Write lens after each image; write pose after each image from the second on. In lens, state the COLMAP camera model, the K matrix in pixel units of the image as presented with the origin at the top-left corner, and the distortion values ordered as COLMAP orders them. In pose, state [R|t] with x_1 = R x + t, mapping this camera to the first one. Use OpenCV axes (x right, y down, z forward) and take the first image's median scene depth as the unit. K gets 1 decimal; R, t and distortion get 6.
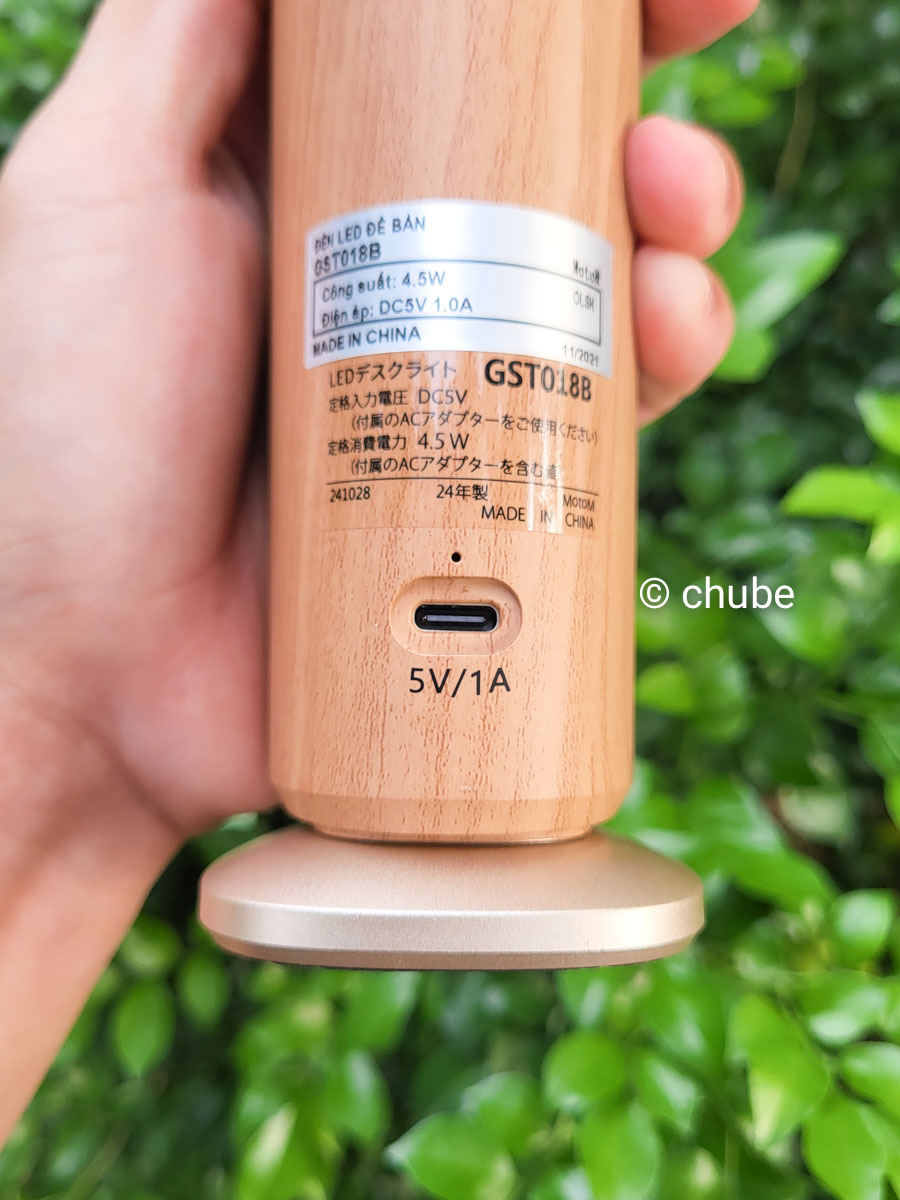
lens RADIAL K [[1242.7, 0, 450.0], [0, 1242.7, 600.0], [0, 0, 1]] dist [-0.022243, 0.029506]
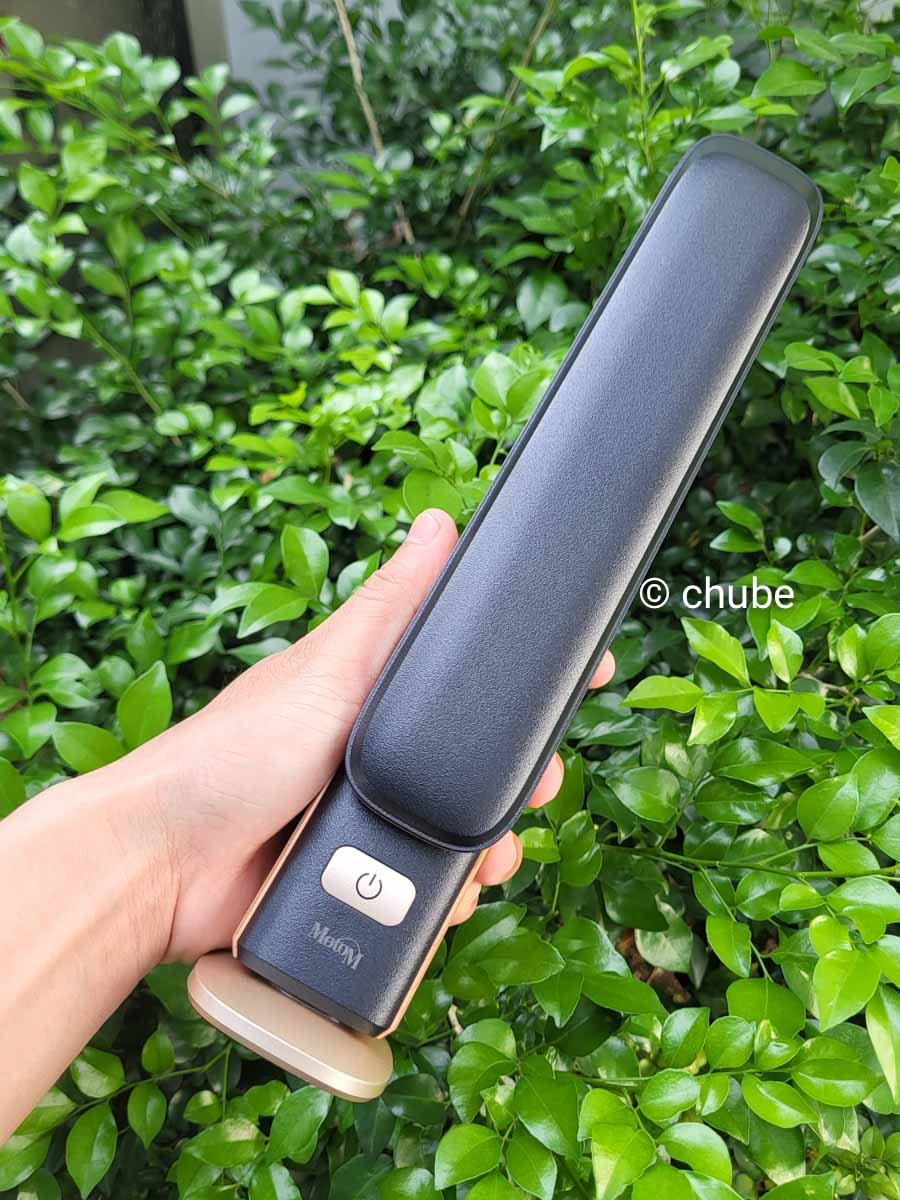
lens RADIAL K [[1189.6, 0, 456.1], [0, 1189.6, 595.5], [0, 0, 1]] dist [0.012850, 0.011343]
pose [[0.997218, 0.015265, 0.072966, -0.000204], [-0.004659, 0.989657, -0.143375, -0.005686], [-0.074400, 0.142636, 0.986975, -0.214078]]
